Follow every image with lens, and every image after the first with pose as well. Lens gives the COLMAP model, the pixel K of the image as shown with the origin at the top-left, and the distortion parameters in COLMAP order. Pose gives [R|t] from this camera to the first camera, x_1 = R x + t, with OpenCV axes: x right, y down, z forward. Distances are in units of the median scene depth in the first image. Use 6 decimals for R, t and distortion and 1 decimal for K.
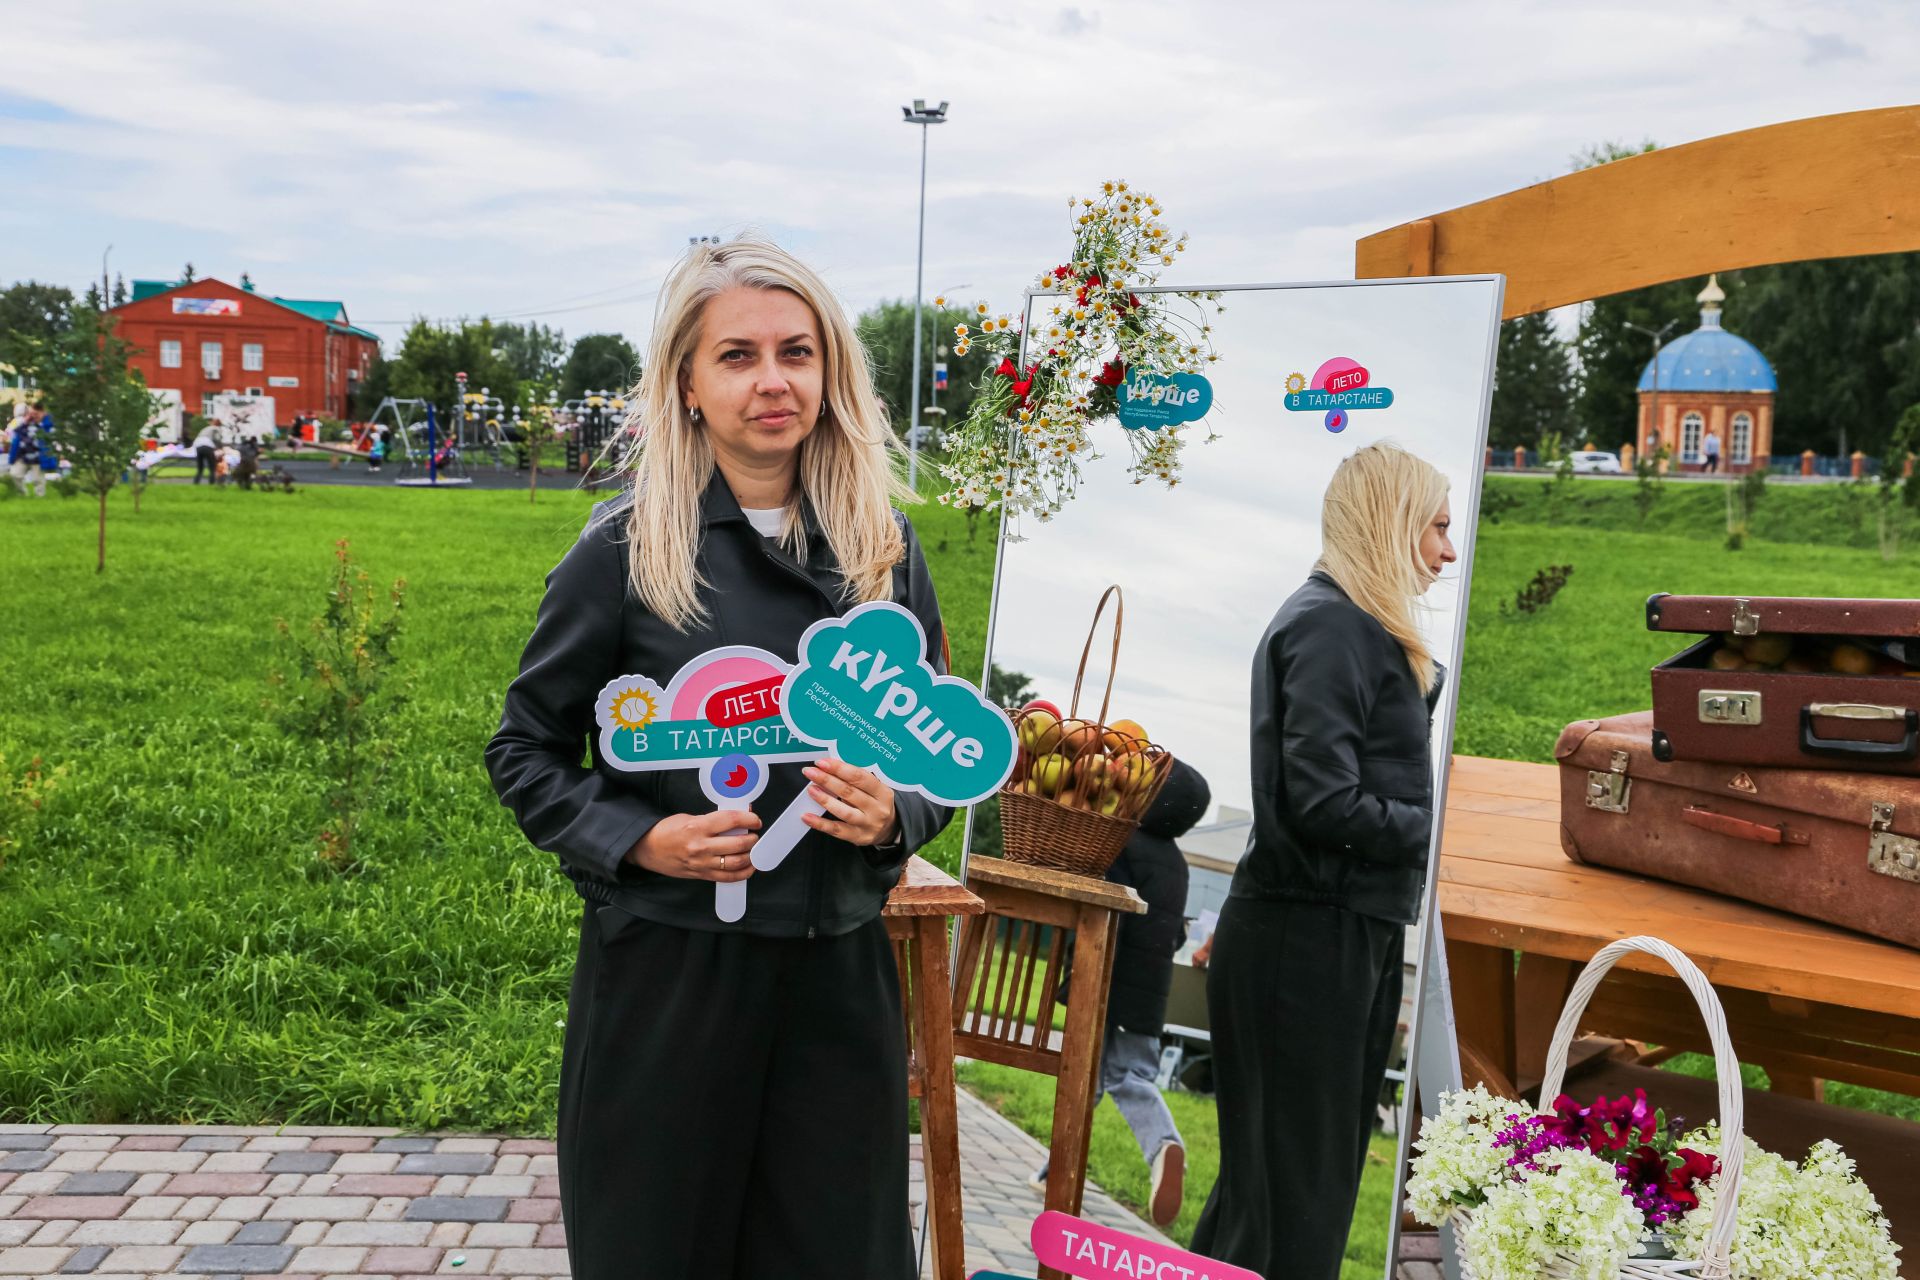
lens RADIAL K [[2220.6, 0, 960.0], [0, 2220.6, 640.0], [0, 0, 1]] dist [0.019141, 0.154929]
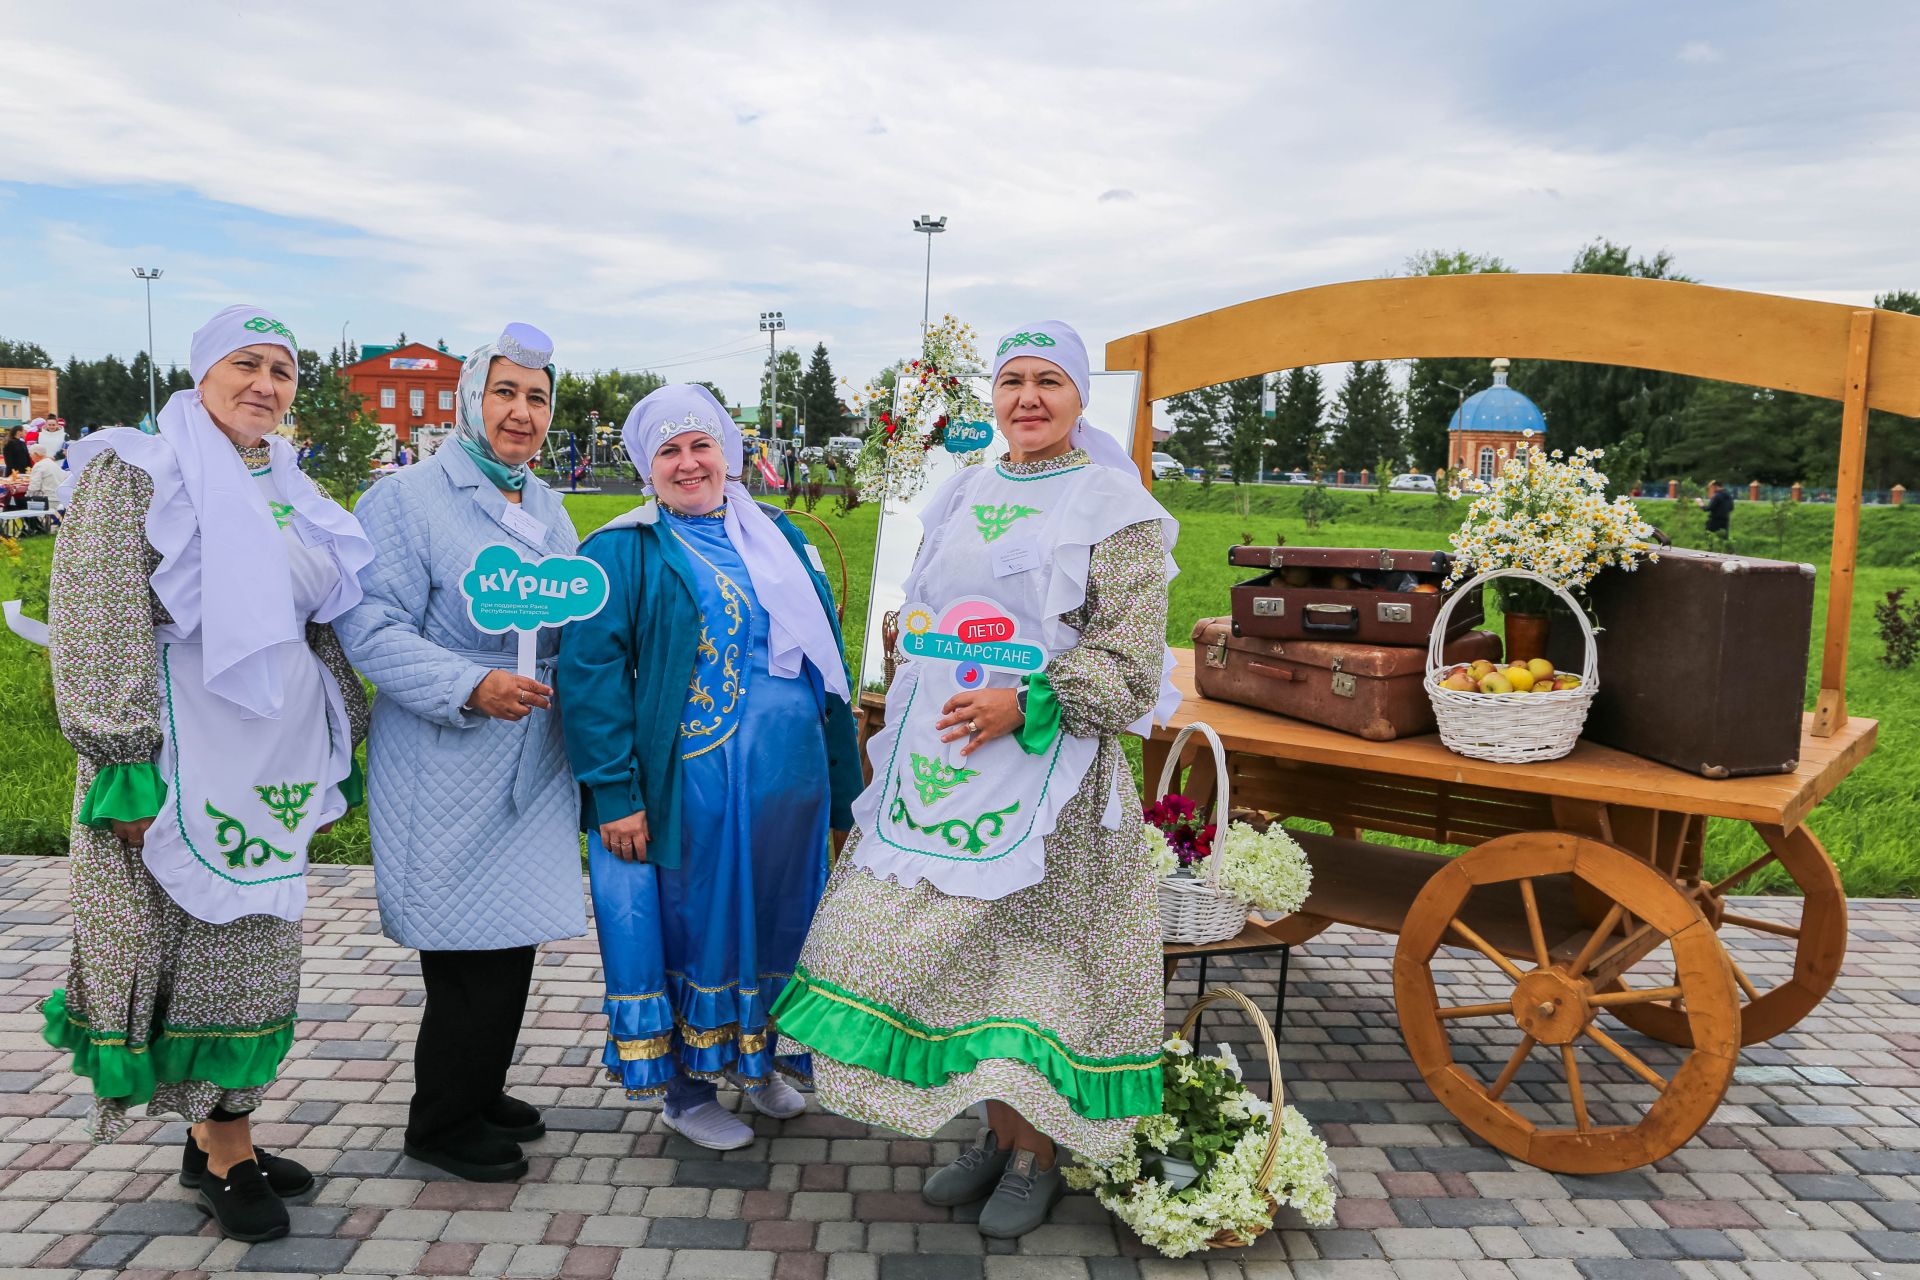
lens RADIAL K [[1640.8, 0, 960.0], [0, 1640.8, 640.0], [0, 0, 1]] dist [-0.101888, 0.128707]
pose [[0.999981, 0.006084, 0.000013, 0.055547], [-0.006083, 0.999802, 0.018938, 0.020470], [0.000103, -0.018937, 0.999821, -0.212932]]
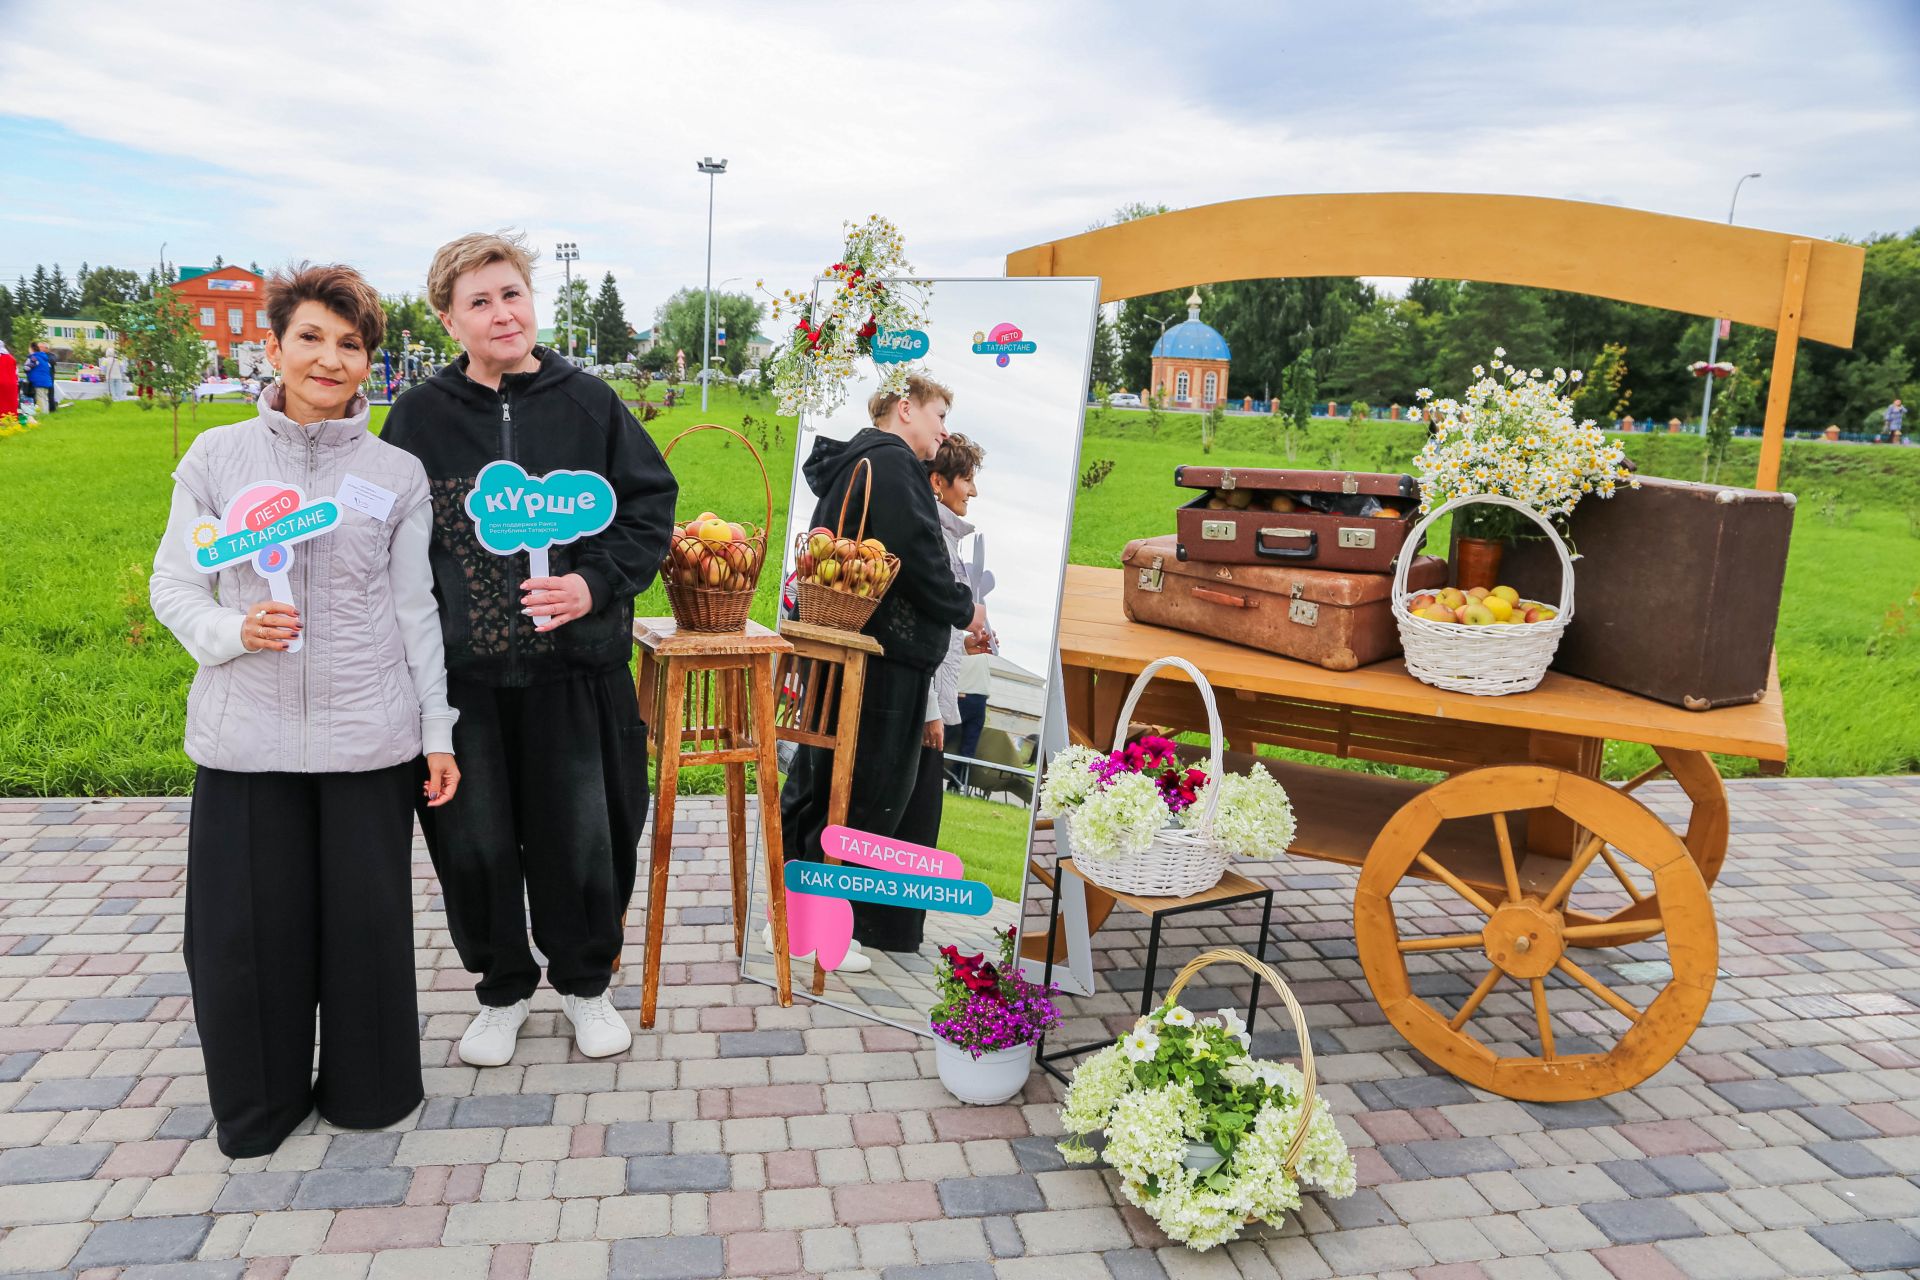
lens RADIAL K [[1399.6, 0, 960.0], [0, 1399.6, 640.0], [0, 0, 1]] dist [-0.126171, 0.109671]
pose [[0.987024, -0.009145, 0.160310, -0.021402], [-0.006039, 0.995556, 0.093974, 0.008643], [-0.160457, -0.093722, 0.982583, -0.036366]]
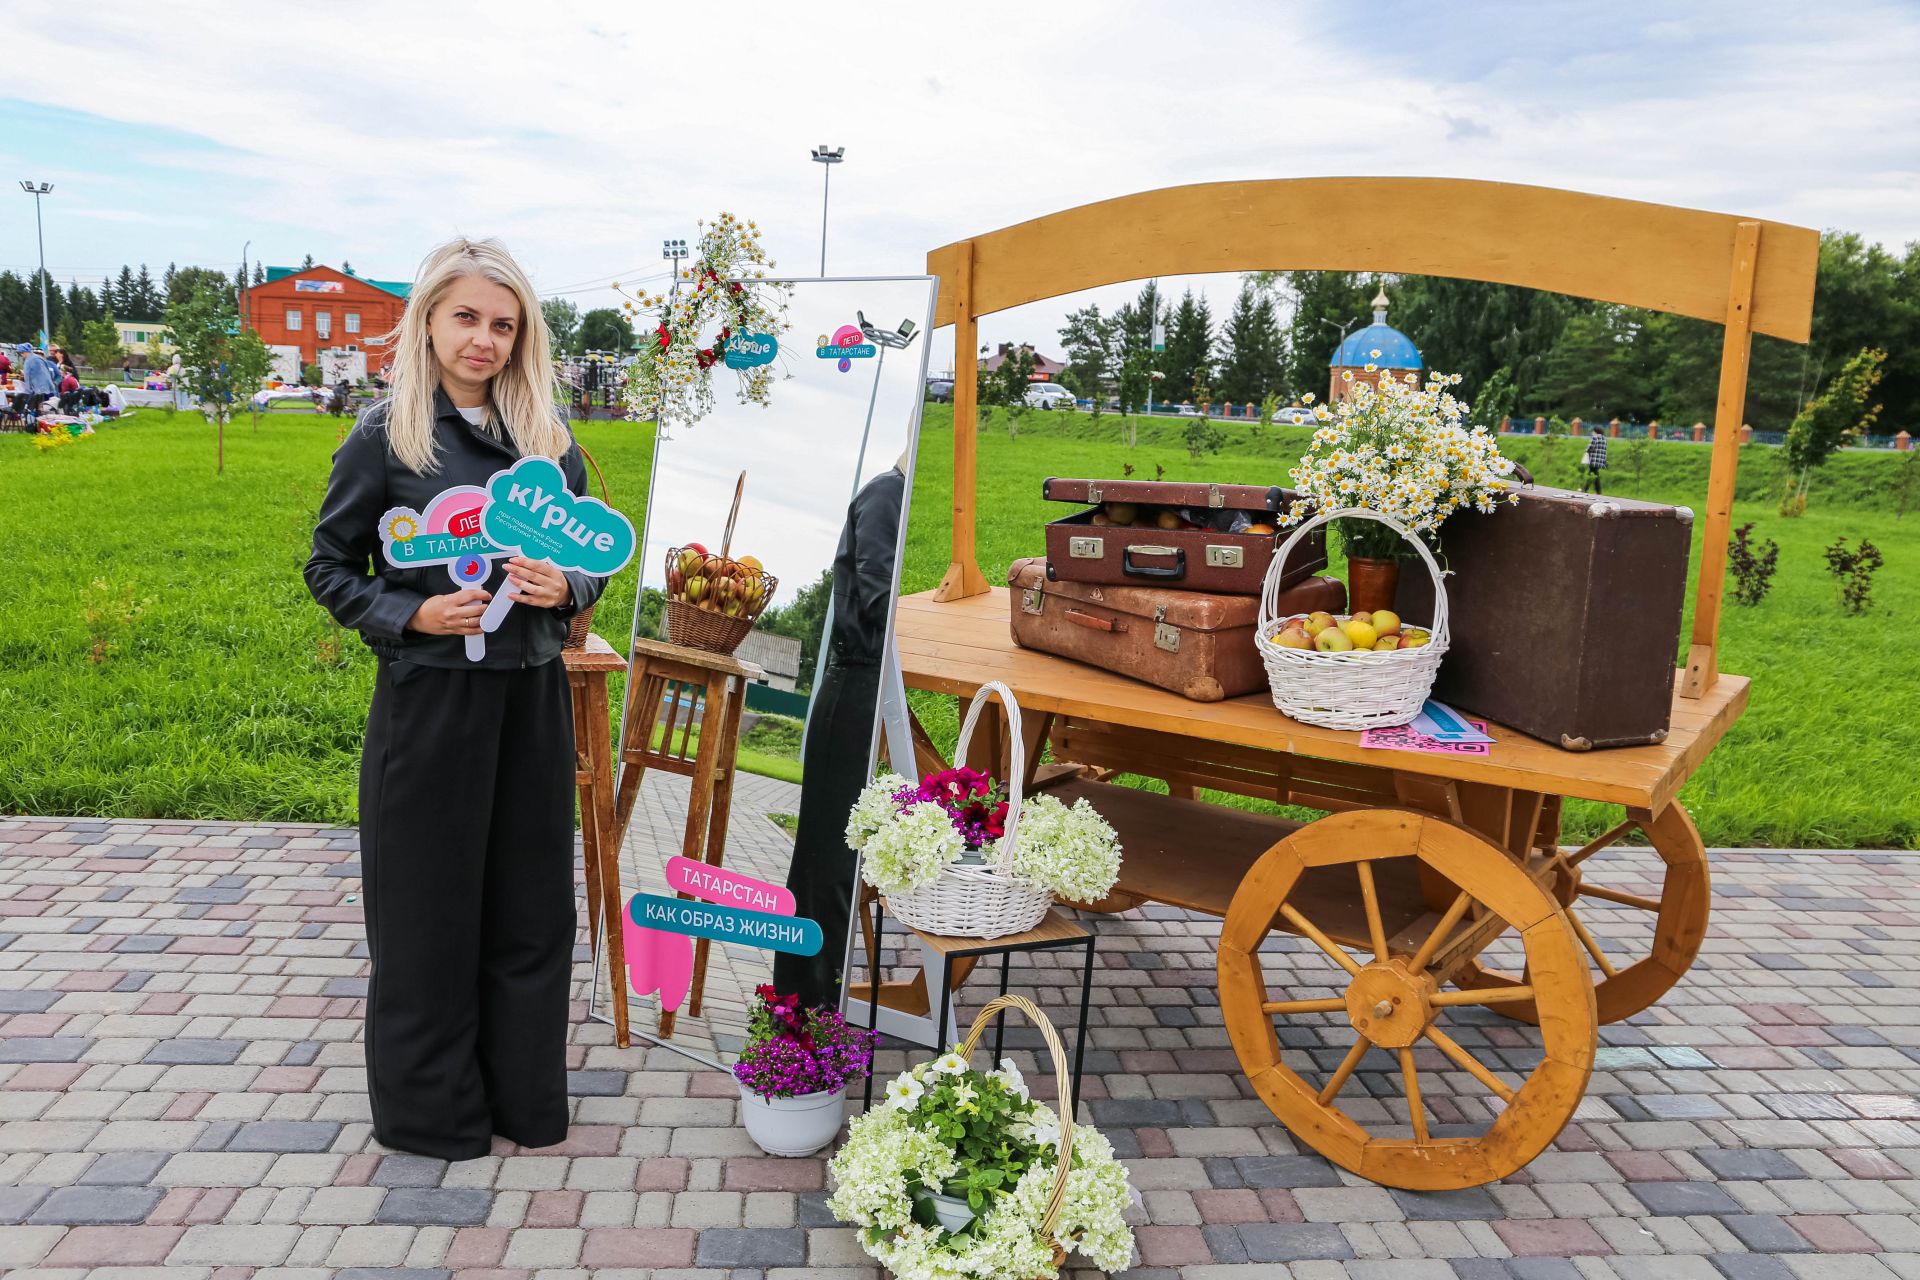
lens RADIAL K [[1575.5, 0, 960.0], [0, 1575.5, 640.0], [0, 0, 1]] dist [-0.099533, 0.122334]
pose [[0.998025, 0.010226, 0.061986, 0.111513], [-0.014386, 0.997647, 0.067038, 0.013233], [-0.061155, -0.067797, 0.995823, -0.087742]]
